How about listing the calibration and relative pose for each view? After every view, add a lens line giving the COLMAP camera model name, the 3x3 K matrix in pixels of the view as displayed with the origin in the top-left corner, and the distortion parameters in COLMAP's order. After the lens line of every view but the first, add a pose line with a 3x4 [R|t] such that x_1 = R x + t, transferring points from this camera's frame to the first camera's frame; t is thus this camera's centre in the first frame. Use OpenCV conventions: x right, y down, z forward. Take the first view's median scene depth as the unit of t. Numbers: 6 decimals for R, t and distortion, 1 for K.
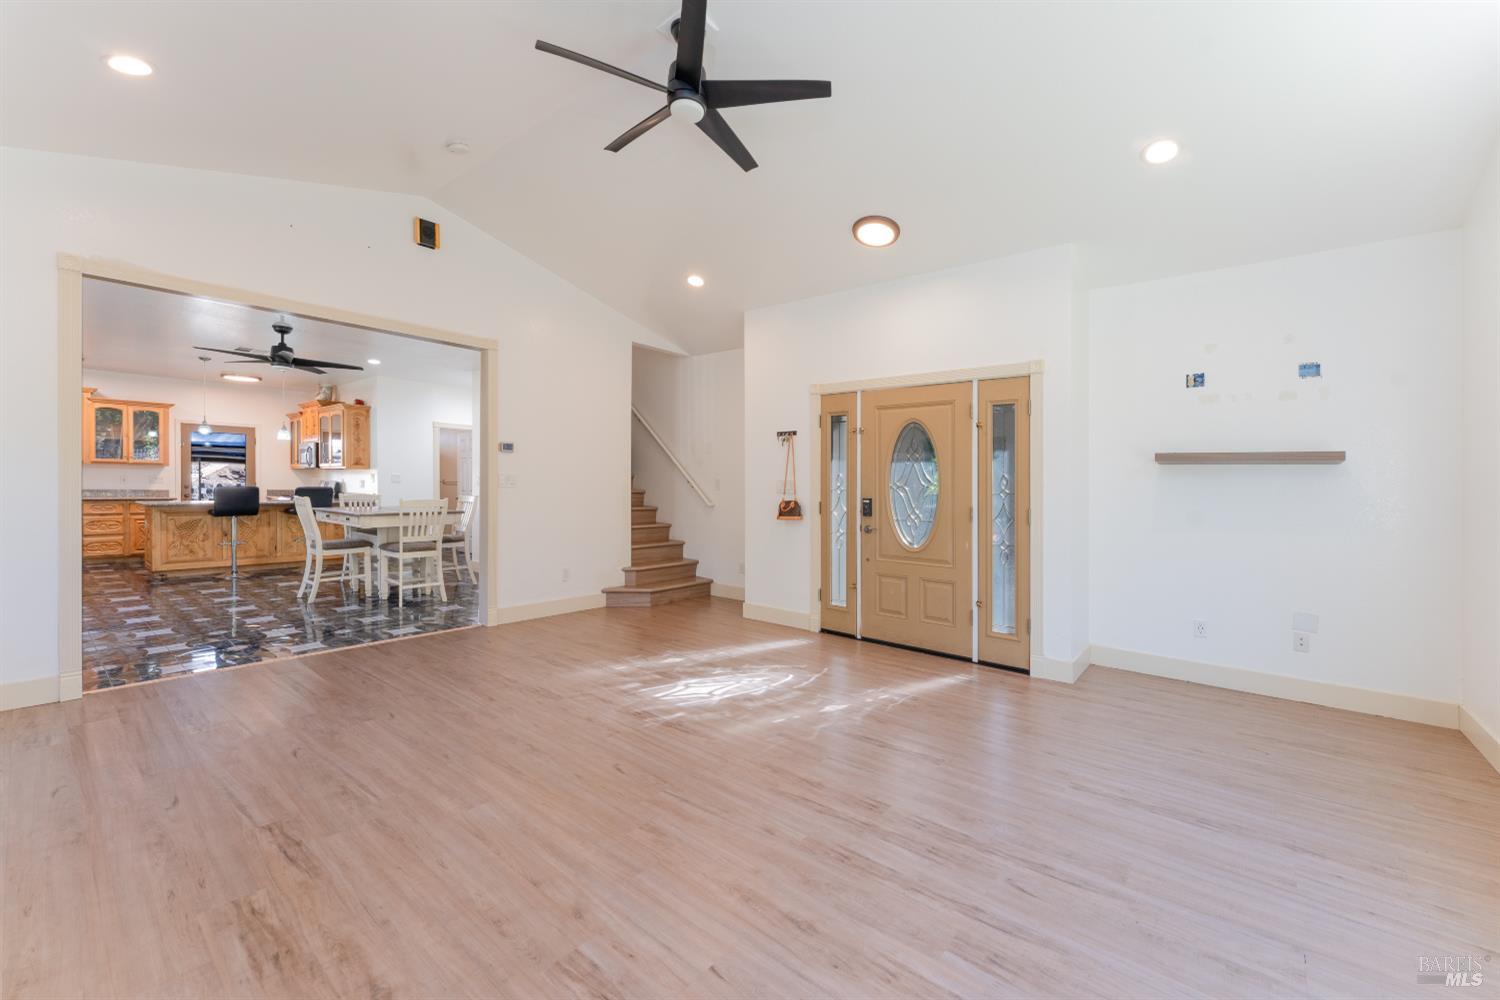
lens RADIAL K [[597.0, 0, 750.0], [0, 597.0, 500.0], [0, 0, 1]] dist [-0.001999, -0.000132]
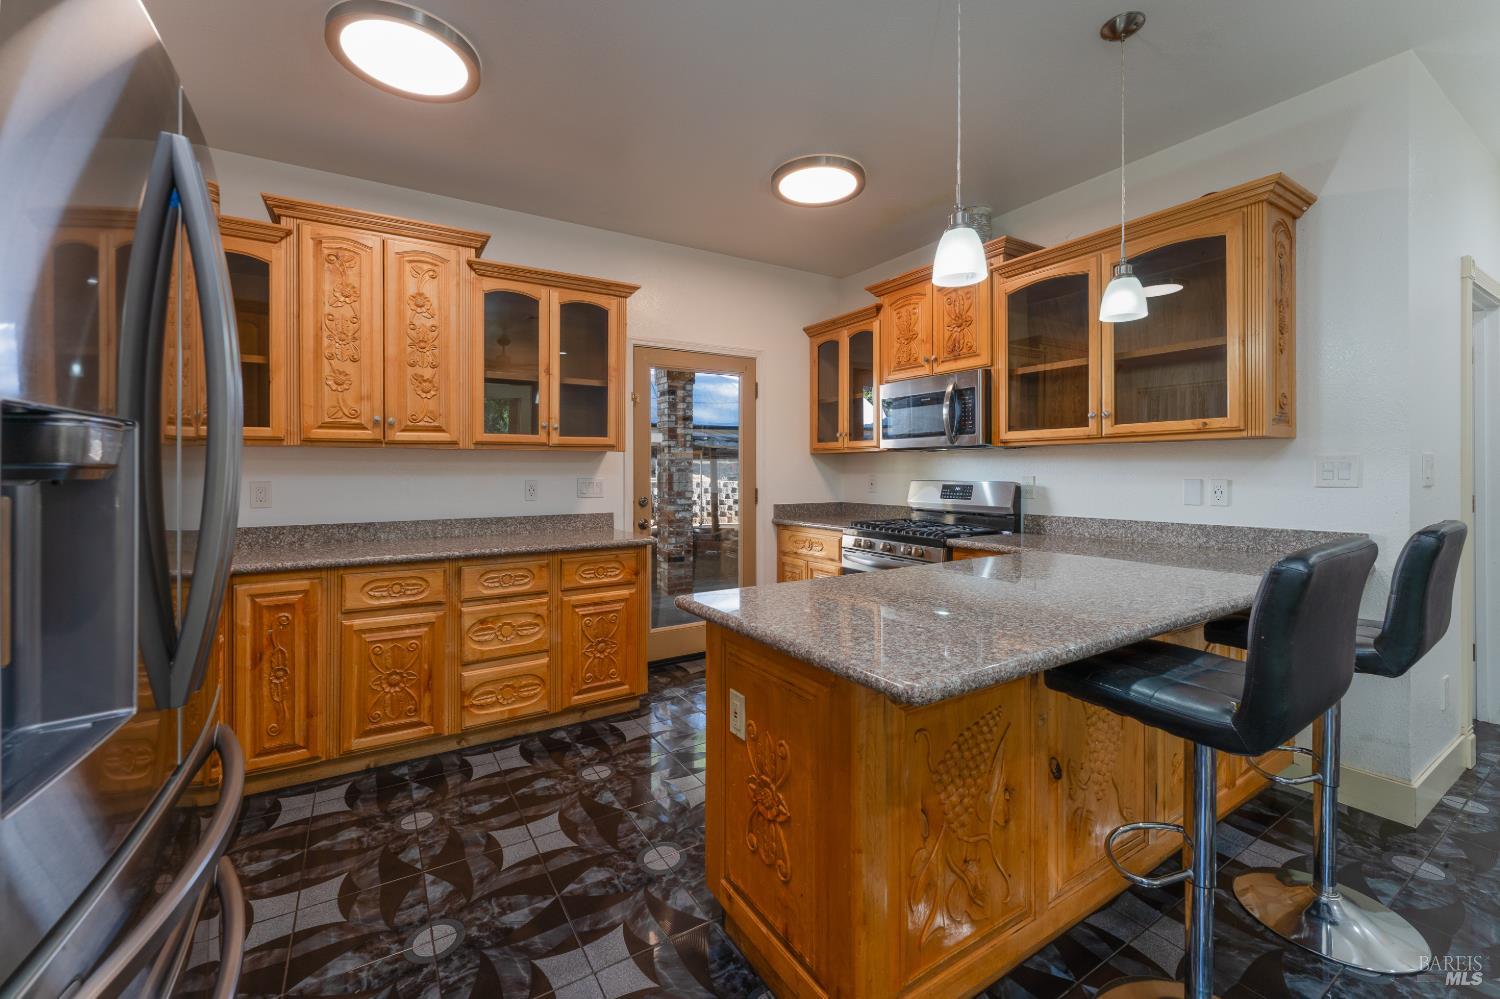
lens RADIAL K [[609.9, 0, 752.5], [0, 609.9, 475.0], [0, 0, 1]] dist [-0.006912, -0.000128]
pose [[0.948230, -0.018705, -0.317034, -0.918714], [0.011174, 0.999611, -0.025556, -0.036922], [0.317389, 0.020690, 0.948070, 0.780853]]
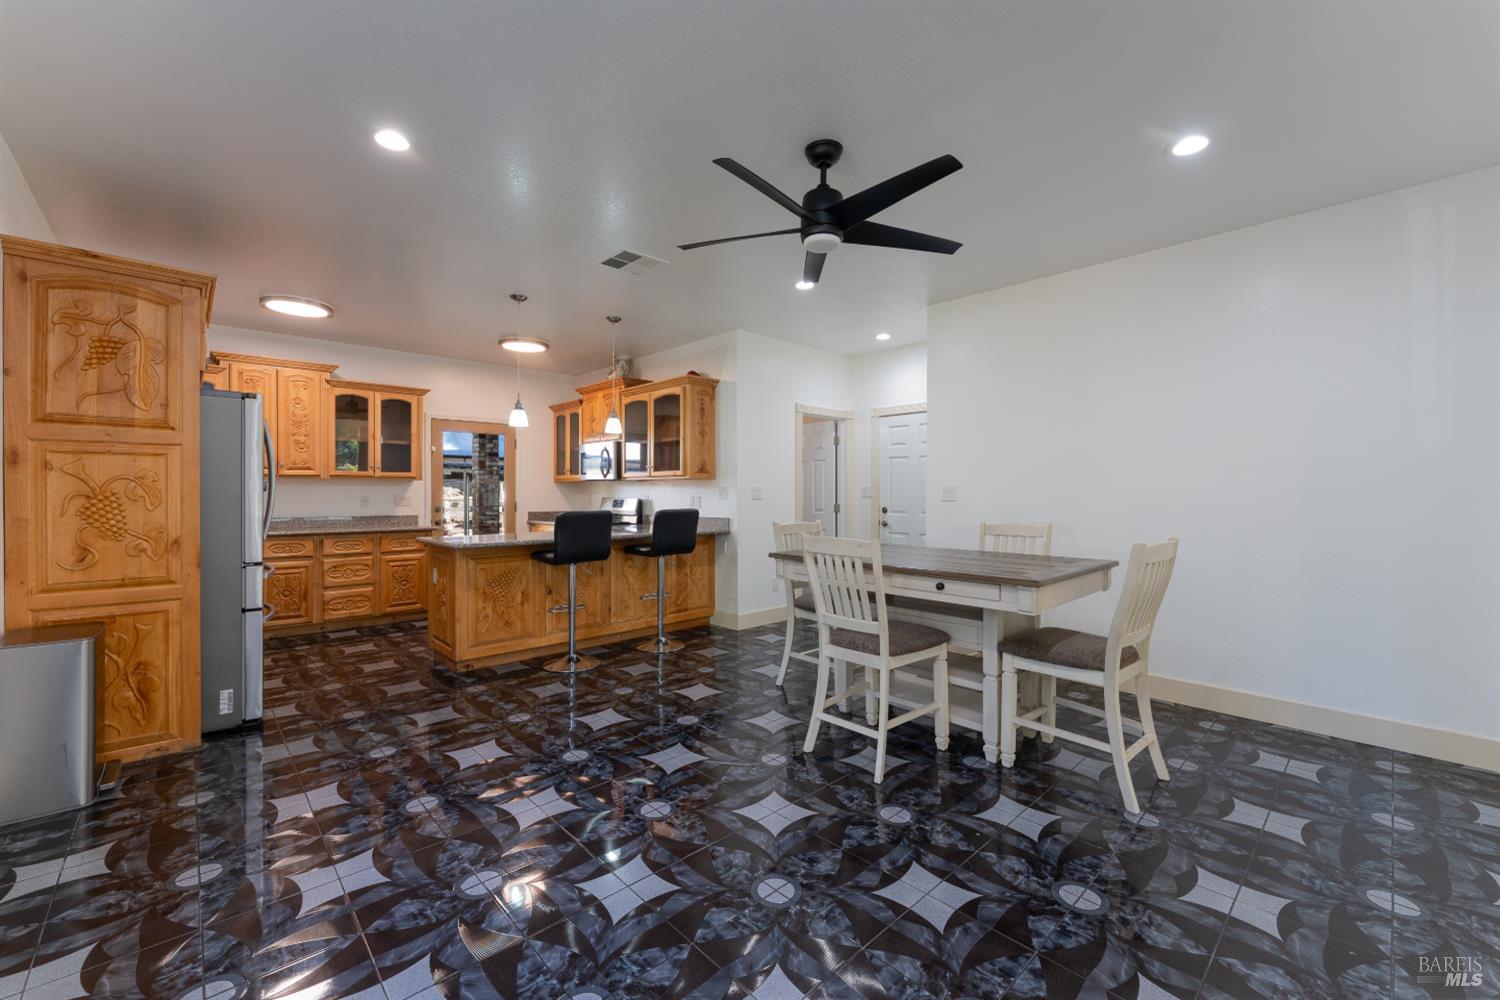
lens RADIAL K [[597.0, 0, 750.0], [0, 597.0, 500.0], [0, 0, 1]] dist [-0.001999, -0.000132]
pose [[0.992037, -0.014756, -0.125078, -0.612528], [0.012680, 0.999769, -0.017377, -0.020988], [0.125306, 0.015653, 0.991995, 0.437285]]
